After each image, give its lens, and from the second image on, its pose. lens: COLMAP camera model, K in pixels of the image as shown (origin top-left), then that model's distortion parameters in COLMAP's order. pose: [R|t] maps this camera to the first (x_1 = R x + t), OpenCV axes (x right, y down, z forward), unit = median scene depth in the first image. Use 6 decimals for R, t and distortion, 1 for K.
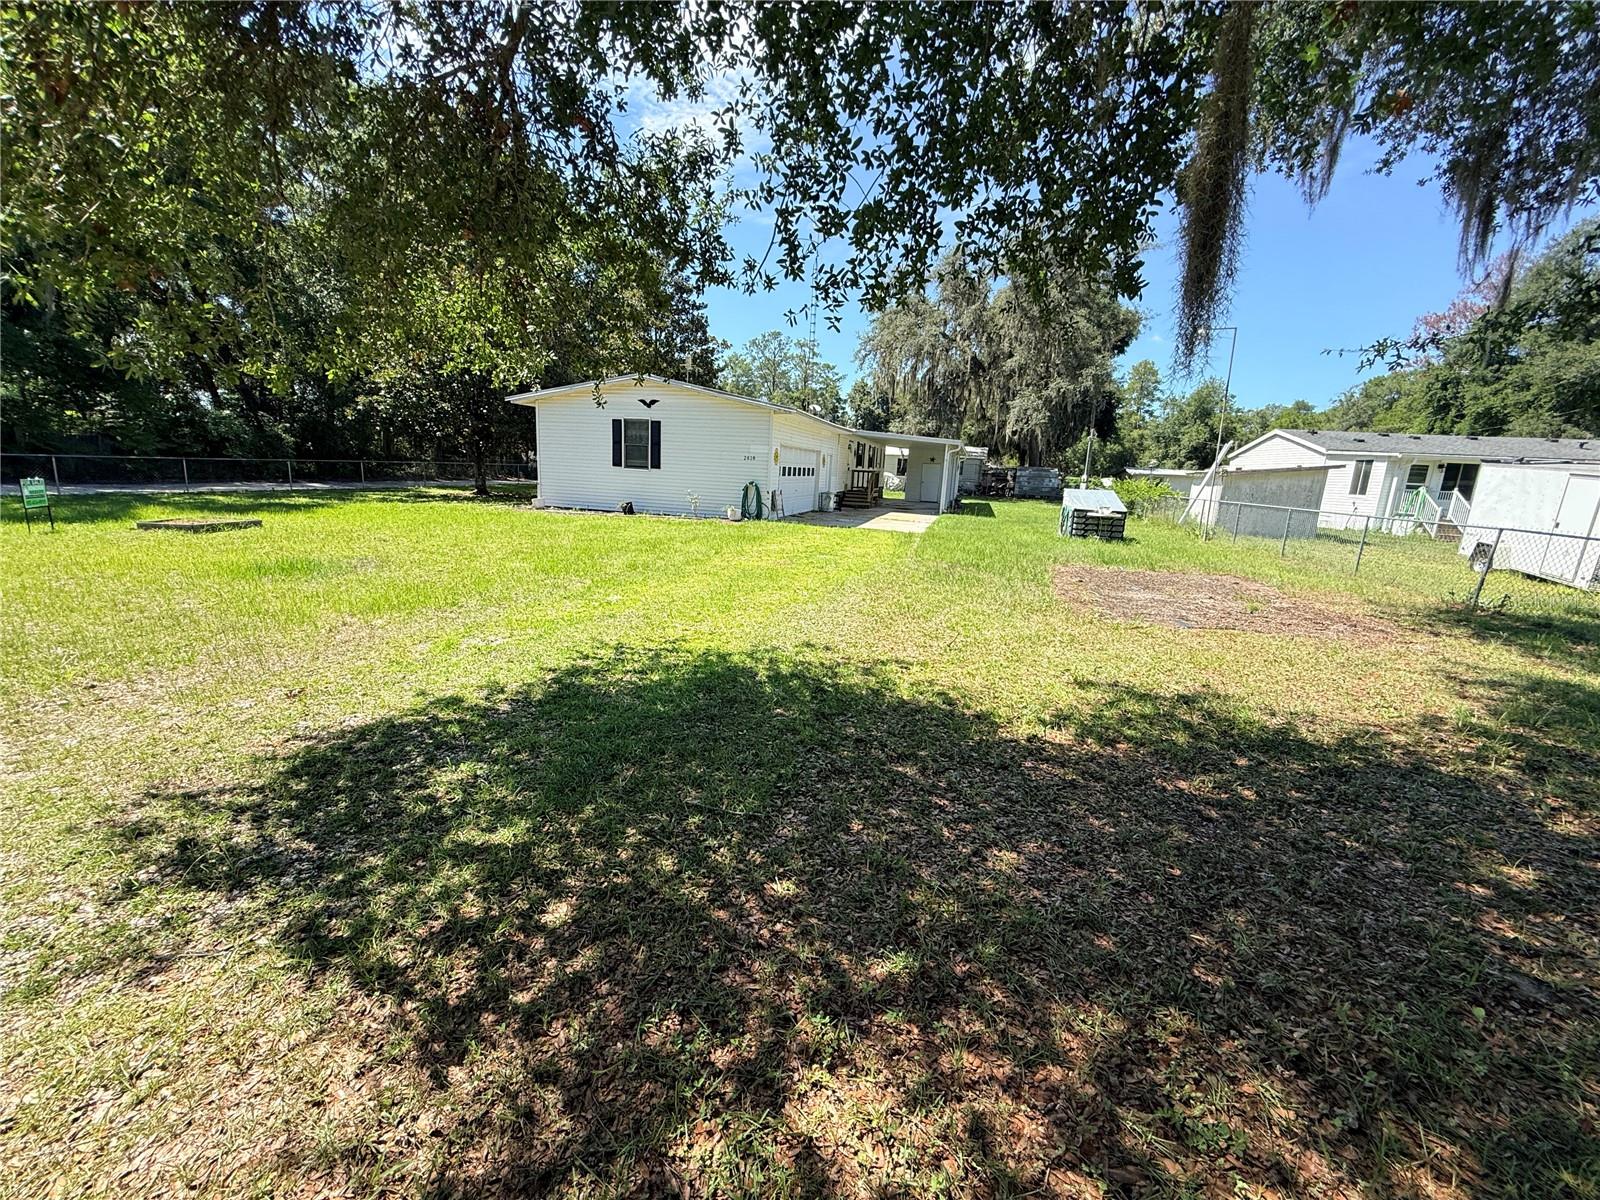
lens RADIAL K [[637.7, 0, 794.6], [0, 637.7, 600.3], [0, 0, 1]] dist [-0.001271, 0.000006]
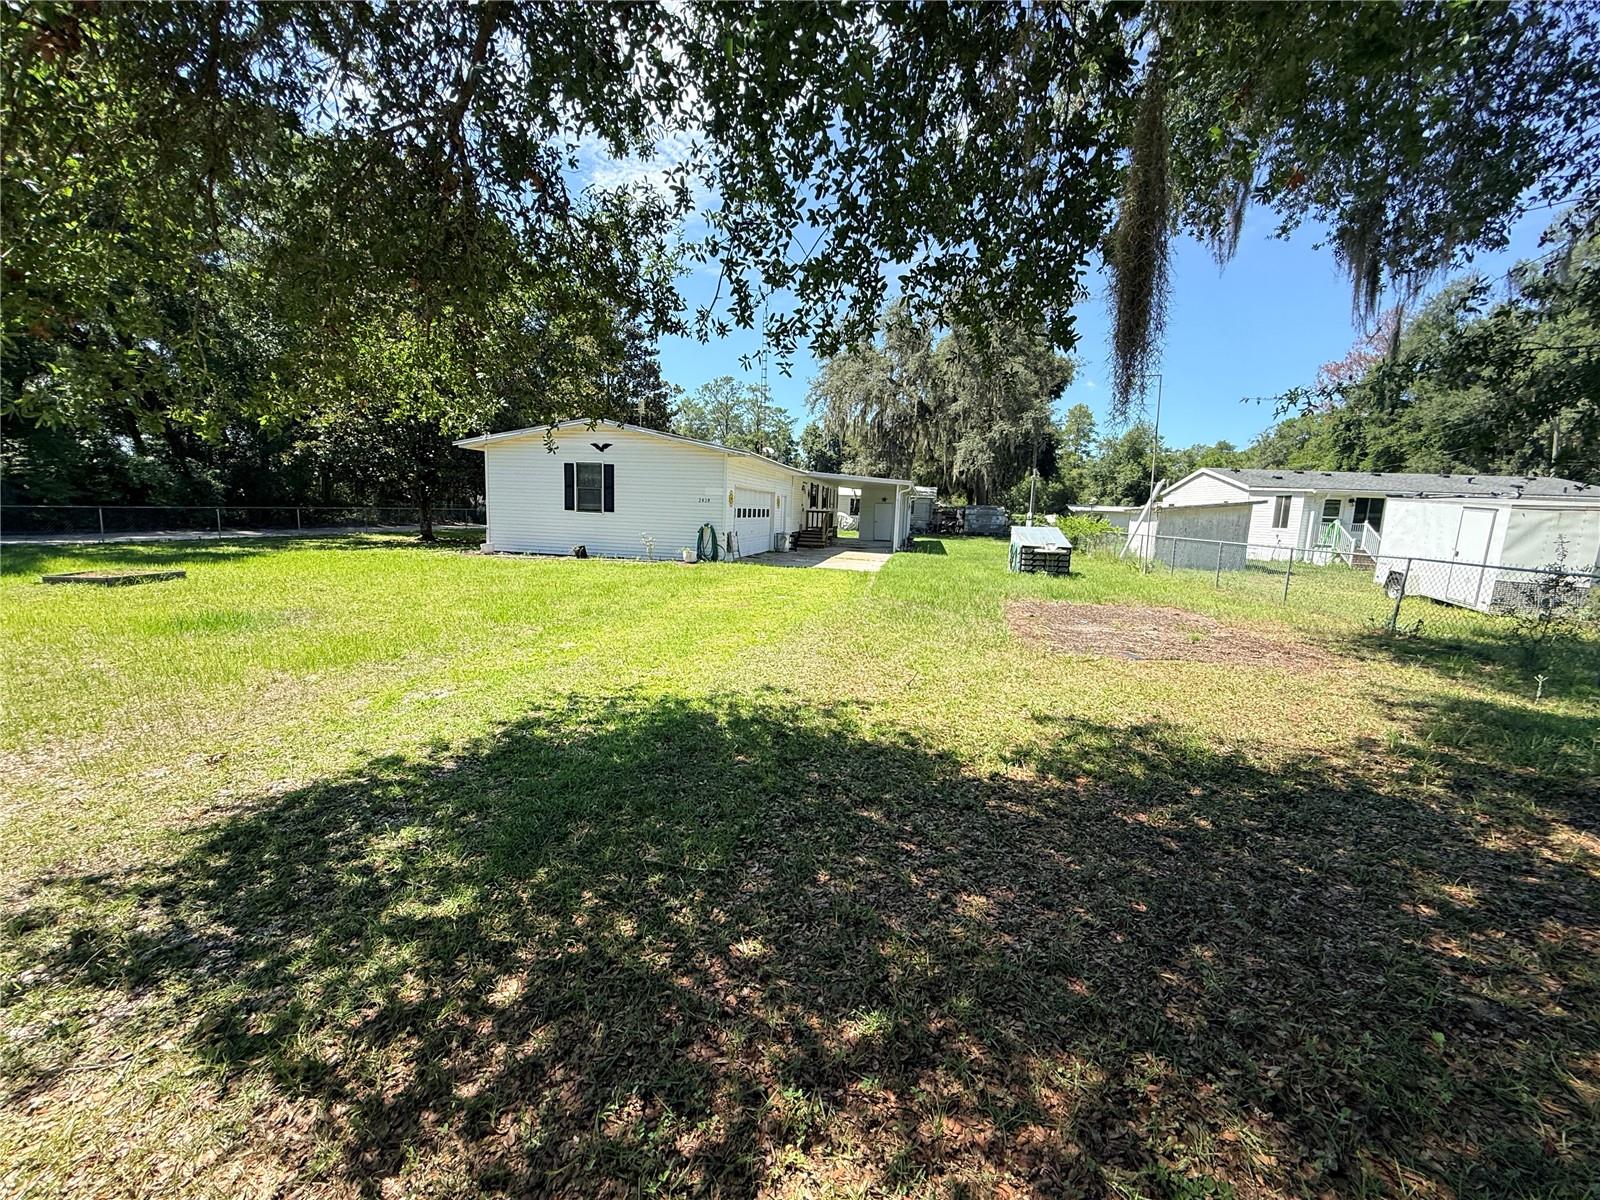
lens RADIAL K [[637.7, 0, 795.2], [0, 637.7, 599.2], [0, 0, 1]] dist [-0.001271, 0.000006]
pose [[0.997393, -0.021728, 0.068806, -0.002404], [0.026030, 0.997721, -0.062251, -0.006598], [-0.067296, 0.063880, 0.995686, 0.005411]]
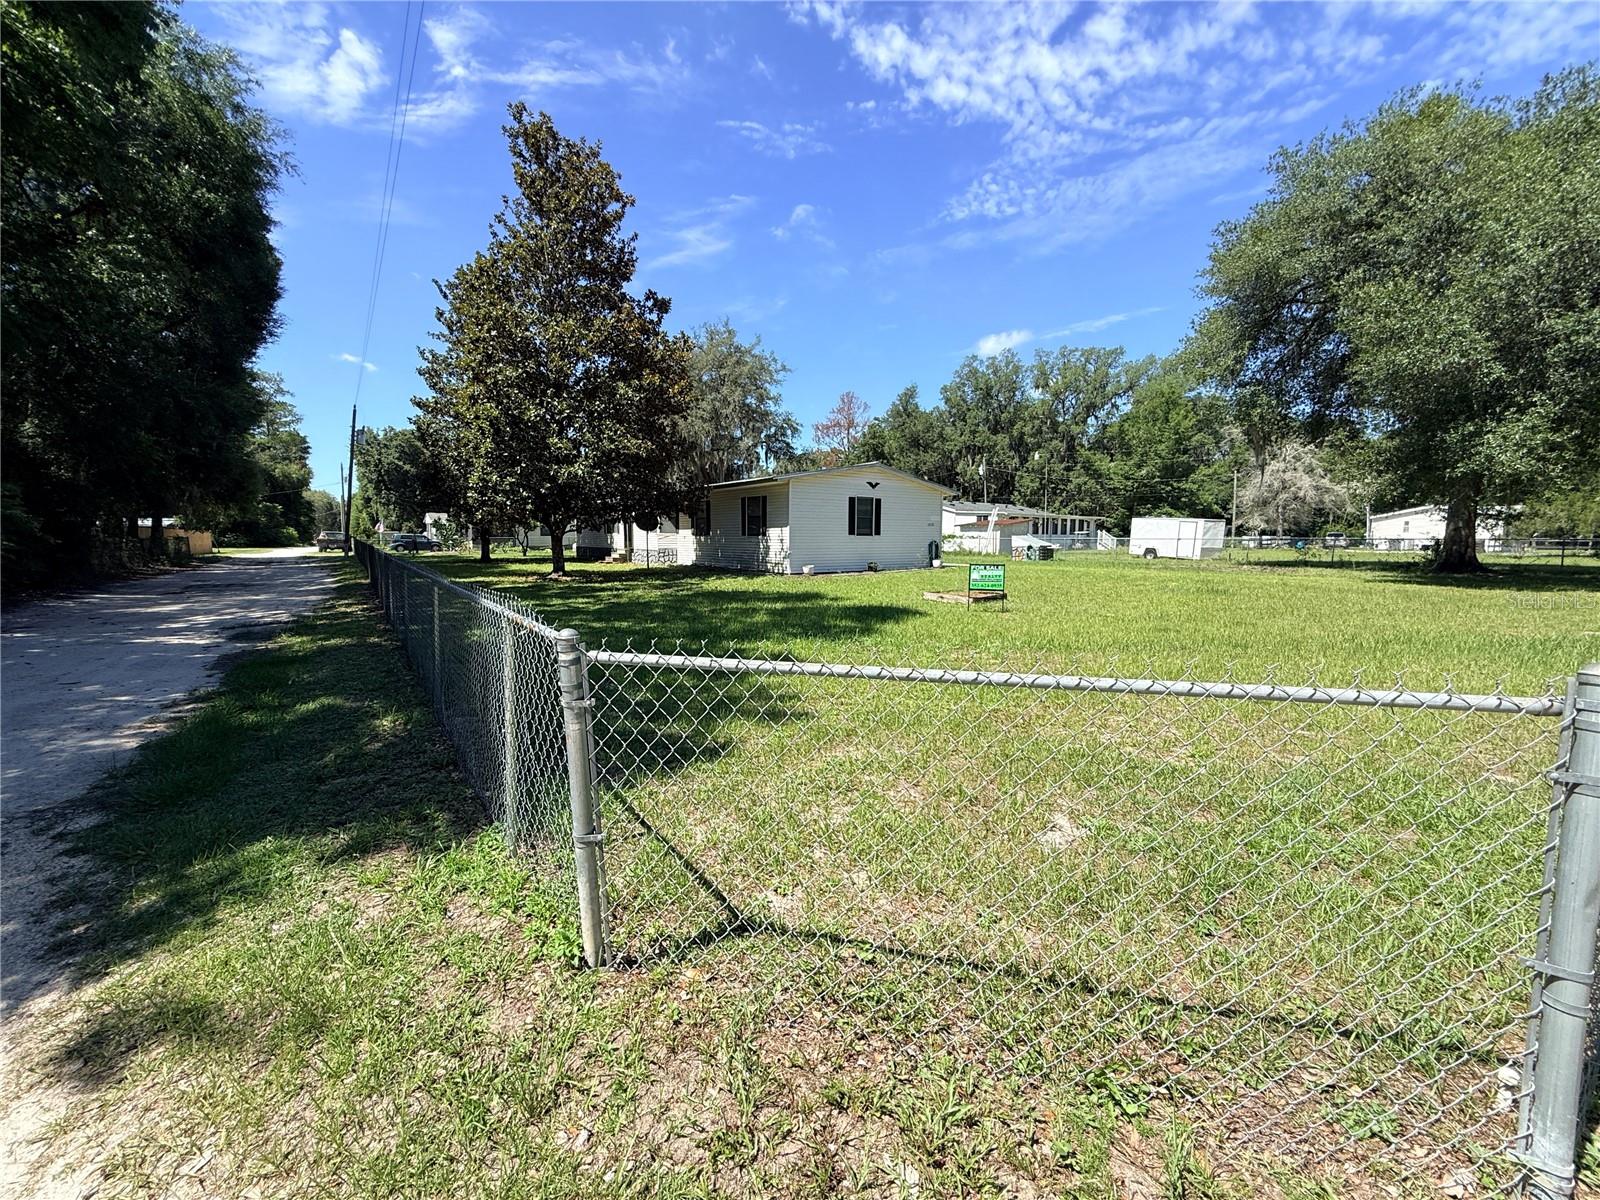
lens RADIAL K [[637.7, 0, 790.5], [0, 637.7, 608.0], [0, 0, 1]] dist [-0.001271, 0.000006]
pose [[0.626777, -0.130160, 0.768251, -5.104421], [0.185783, 0.982478, 0.014884, -0.429970], [-0.756727, 0.133399, 0.639976, 1.248157]]
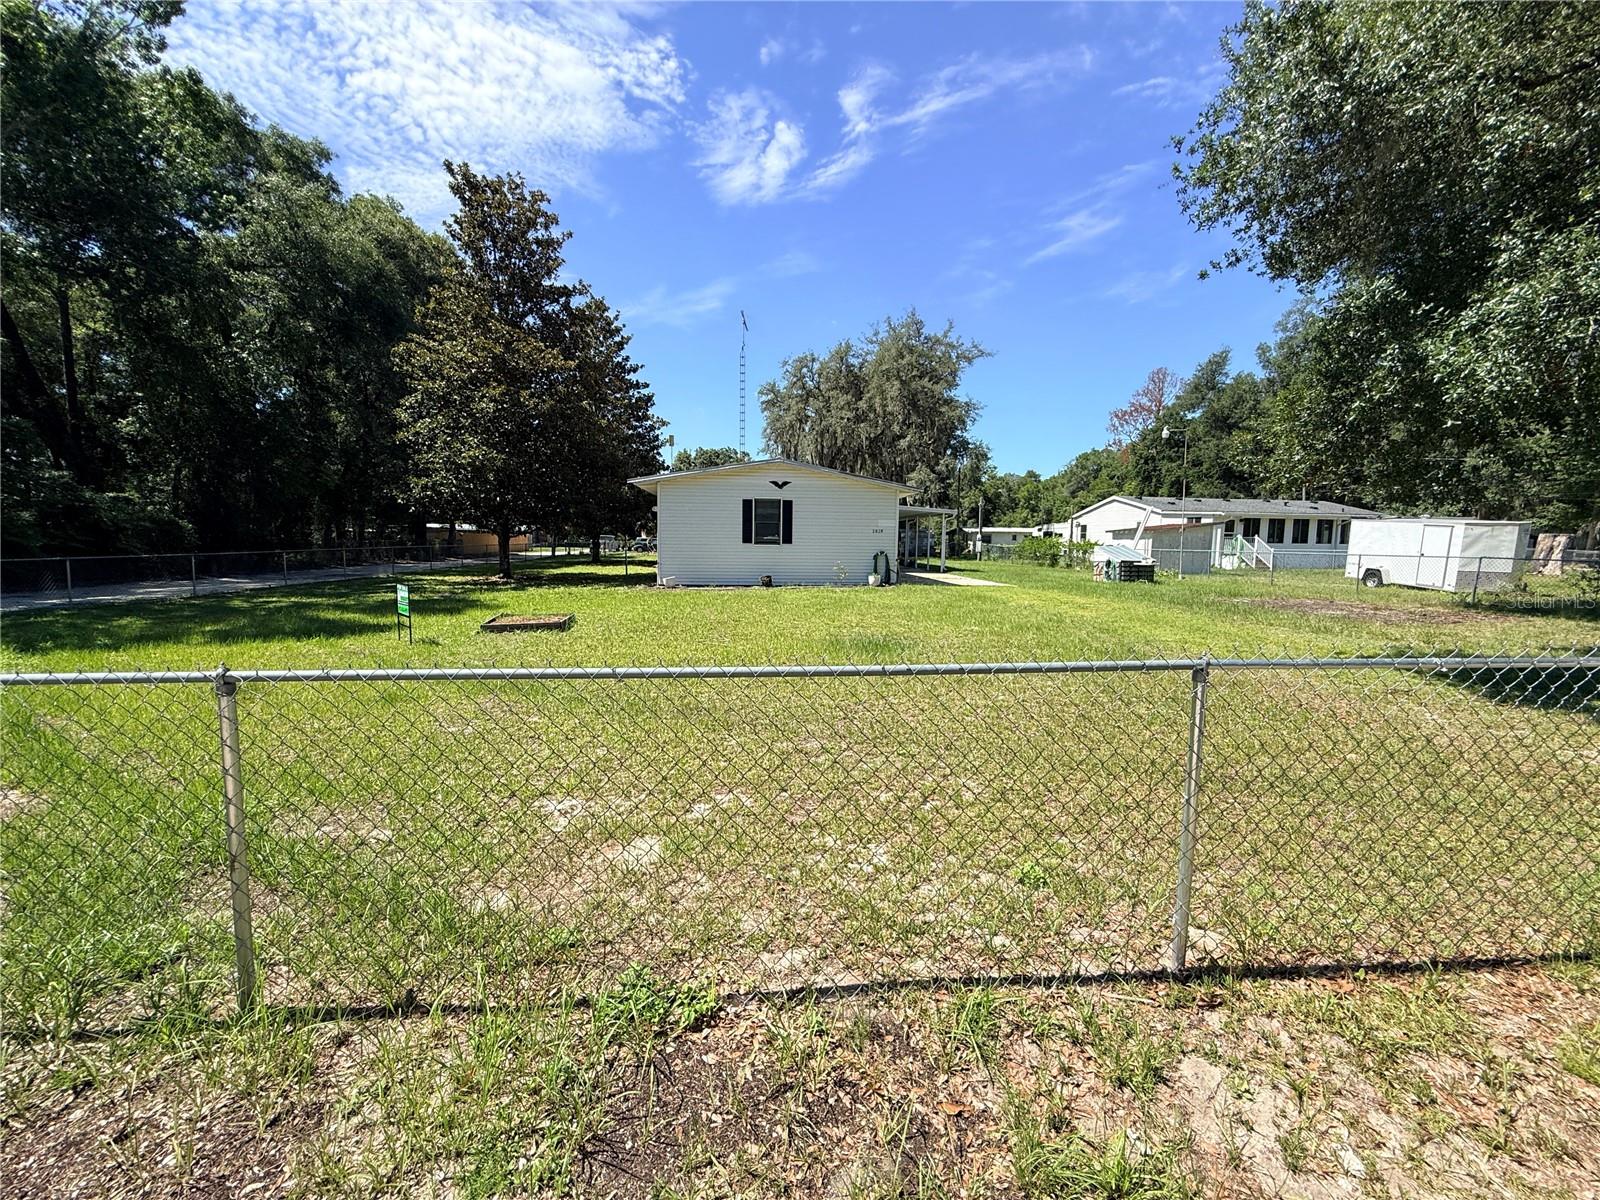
lens RADIAL K [[637.7, 0, 795.1], [0, 637.7, 597.2], [0, 0, 1]] dist [-0.001271, 0.000006]
pose [[0.936855, -0.068294, 0.342985, -2.224734], [0.103407, 0.990989, -0.085130, -0.085917], [-0.334080, 0.115221, 0.935476, -0.025721]]
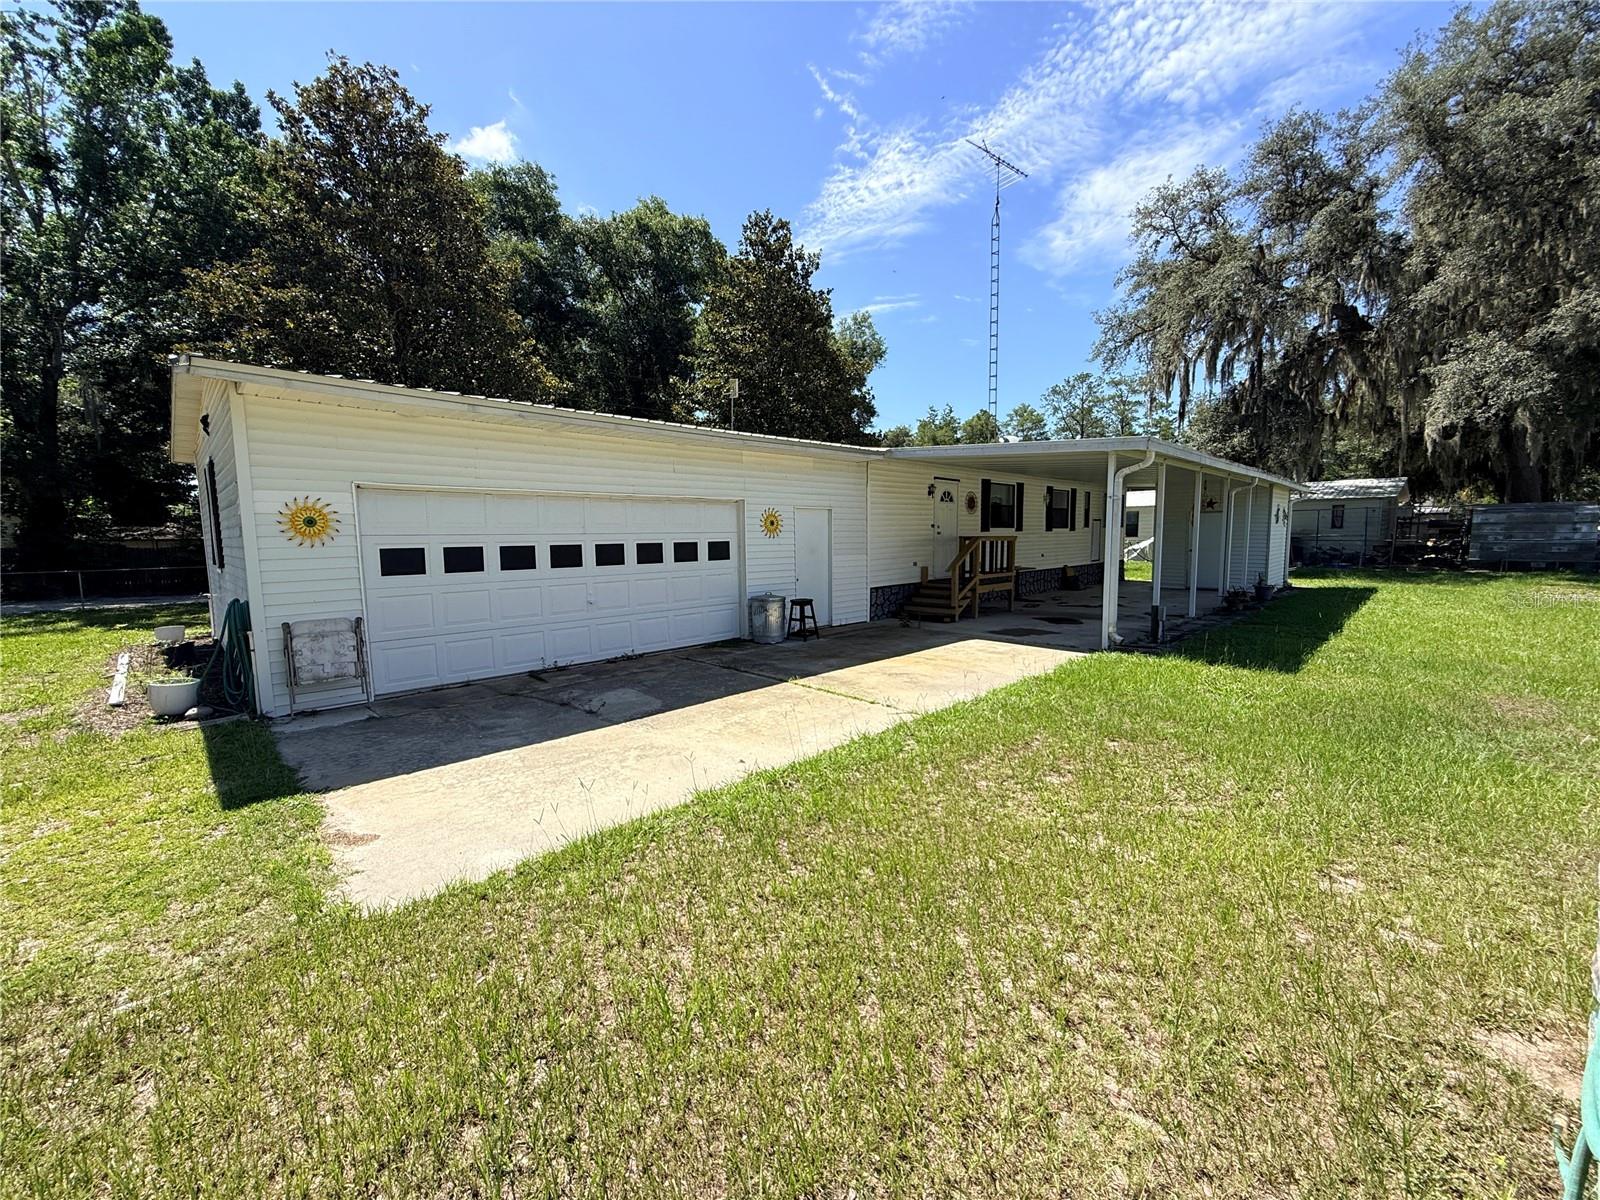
lens RADIAL K [[637.7, 0, 792.8], [0, 637.7, 596.1], [0, 0, 1]] dist [-0.001271, 0.000006]
pose [[0.867621, -0.012922, -0.497058, 1.302863], [-0.046635, 0.993141, -0.107221, -0.603508], [0.495035, 0.116208, 0.861067, 3.119795]]
